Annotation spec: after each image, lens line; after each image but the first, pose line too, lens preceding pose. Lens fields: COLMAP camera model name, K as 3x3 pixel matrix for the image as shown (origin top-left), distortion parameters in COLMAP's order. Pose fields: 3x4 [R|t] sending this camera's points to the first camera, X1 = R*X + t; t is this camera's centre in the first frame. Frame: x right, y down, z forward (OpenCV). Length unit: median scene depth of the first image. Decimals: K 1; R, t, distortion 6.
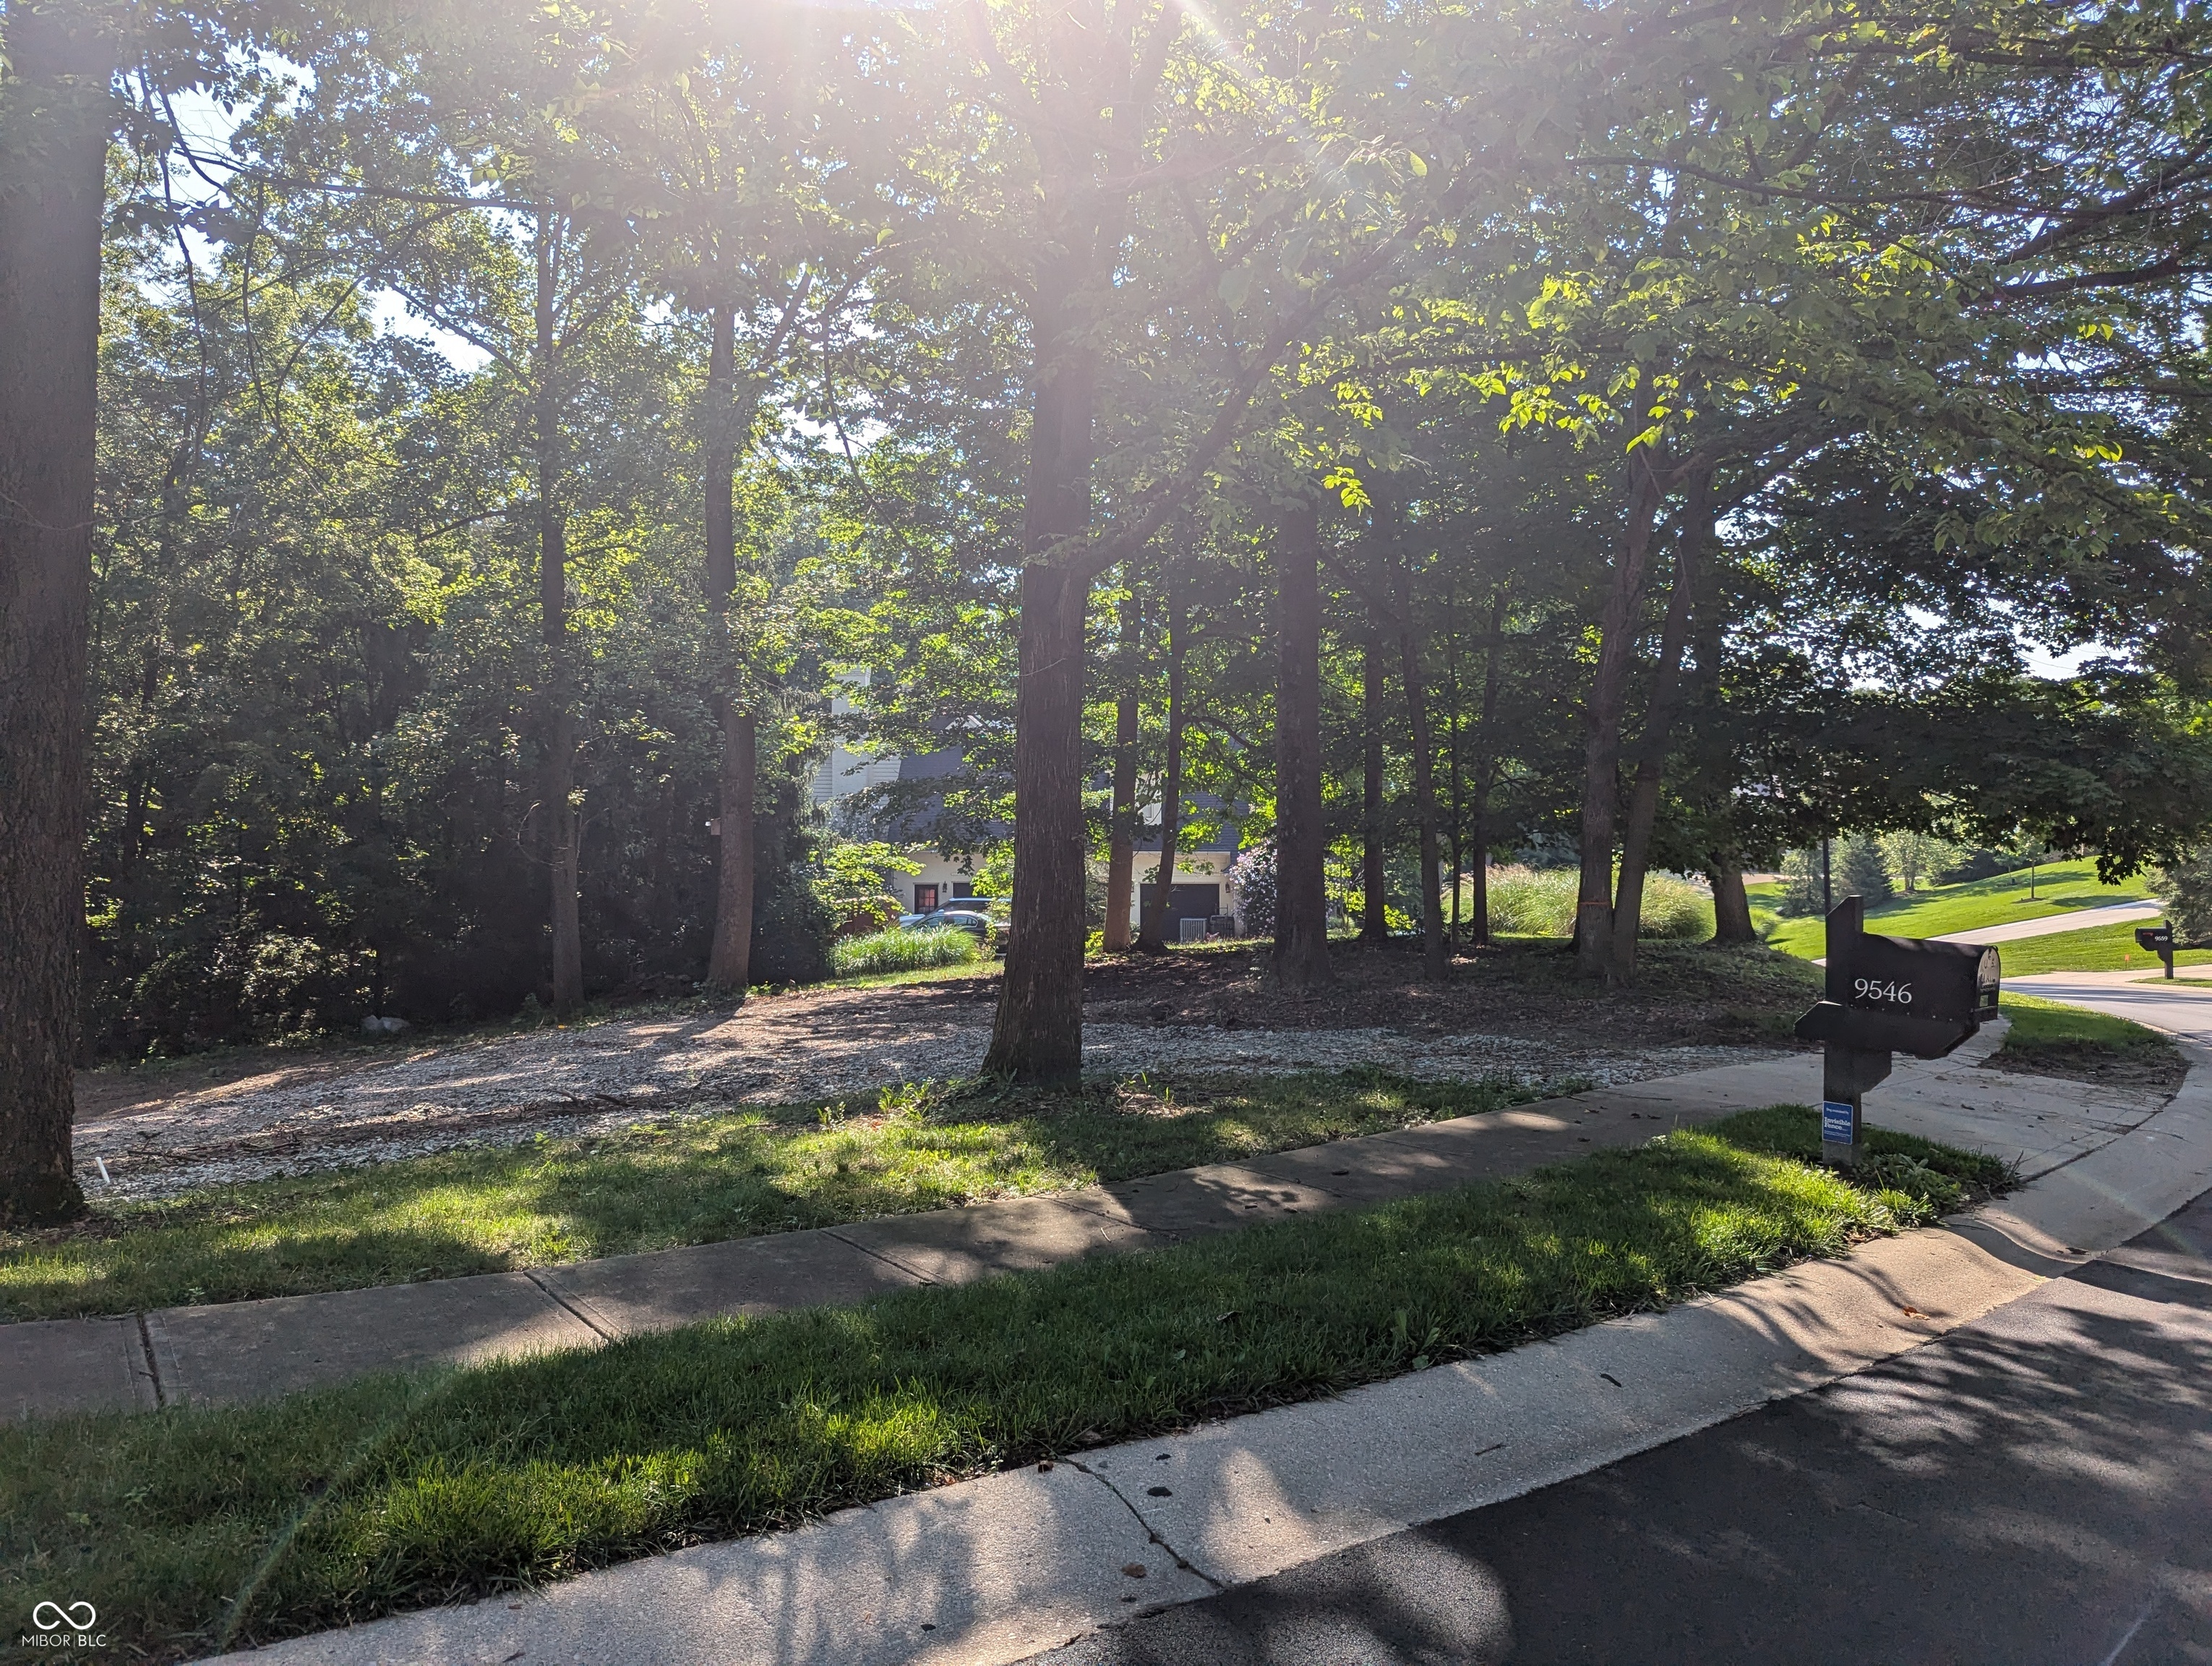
lens RADIAL K [[1560.3, 0, 1106.0], [0, 1560.3, 833.0], [0, 0, 1]] dist [0.056968, -0.056642]
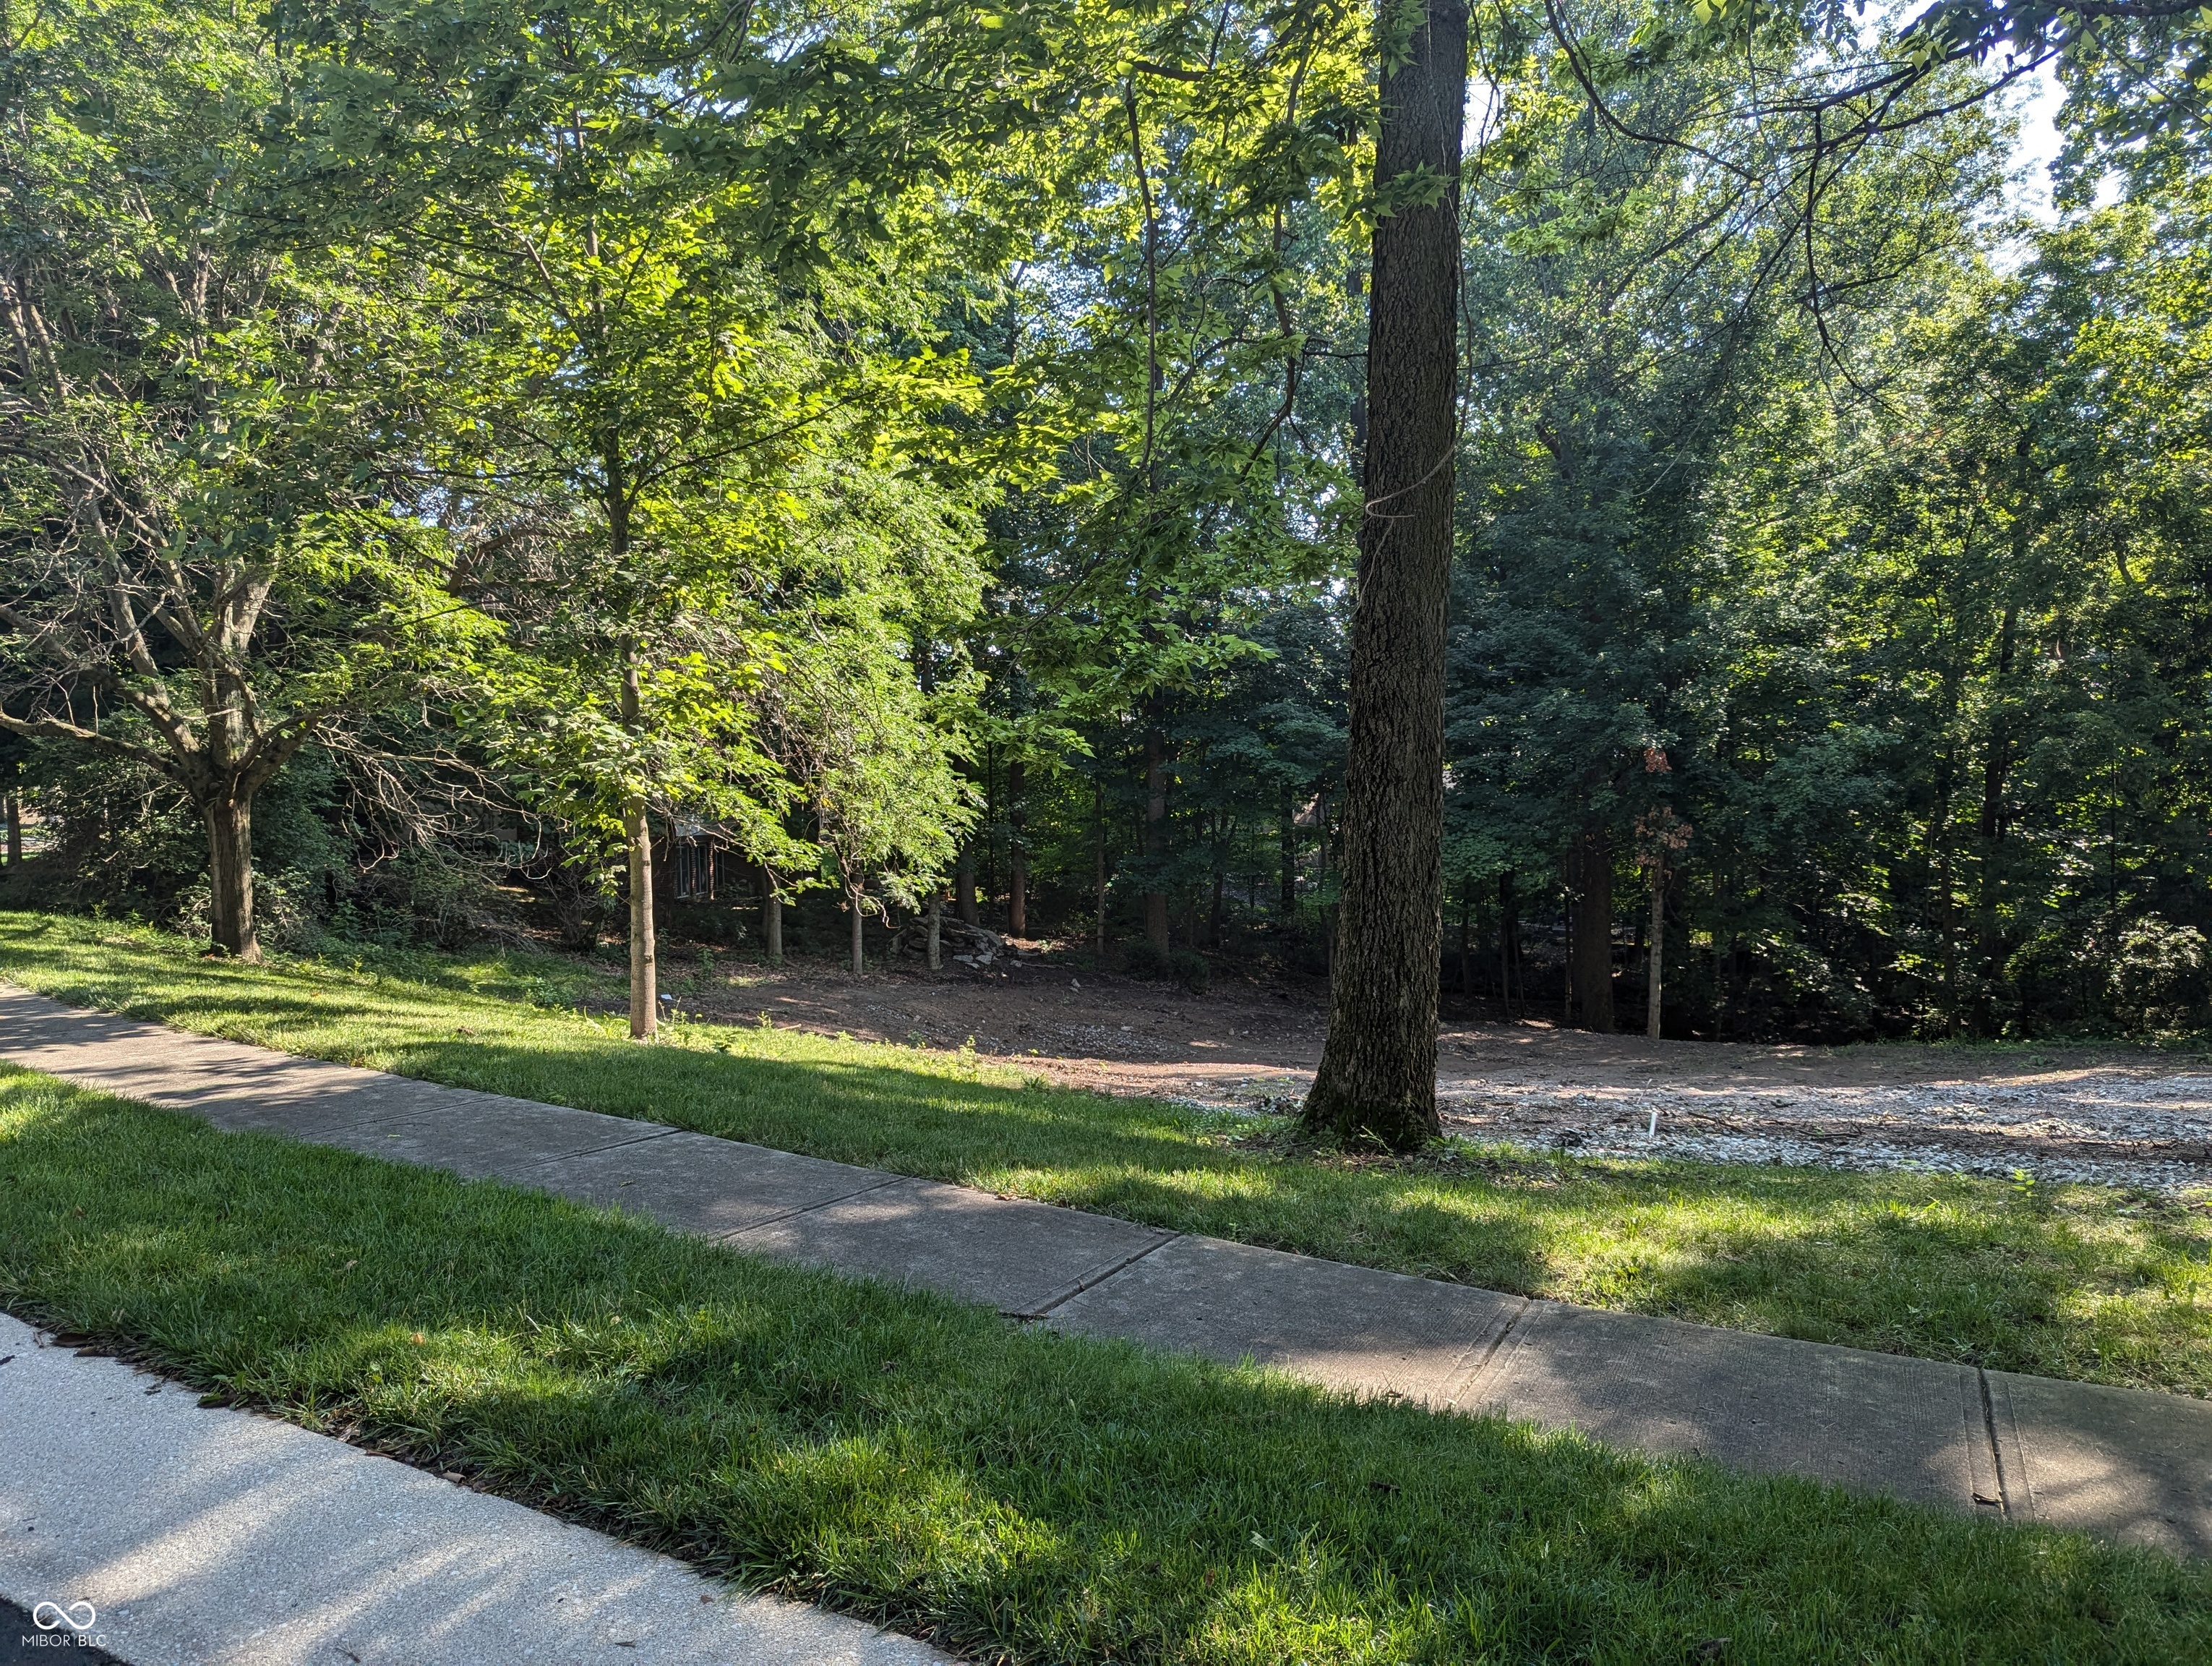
lens RADIAL K [[1560.3, 0, 1106.0], [0, 1560.3, 833.0], [0, 0, 1]] dist [0.056968, -0.056642]
pose [[0.404250, -0.008134, -0.914613, 0.067868], [0.020484, 0.999790, 0.000163, 0.001505], [0.914419, -0.018800, 0.404331, 0.089238]]
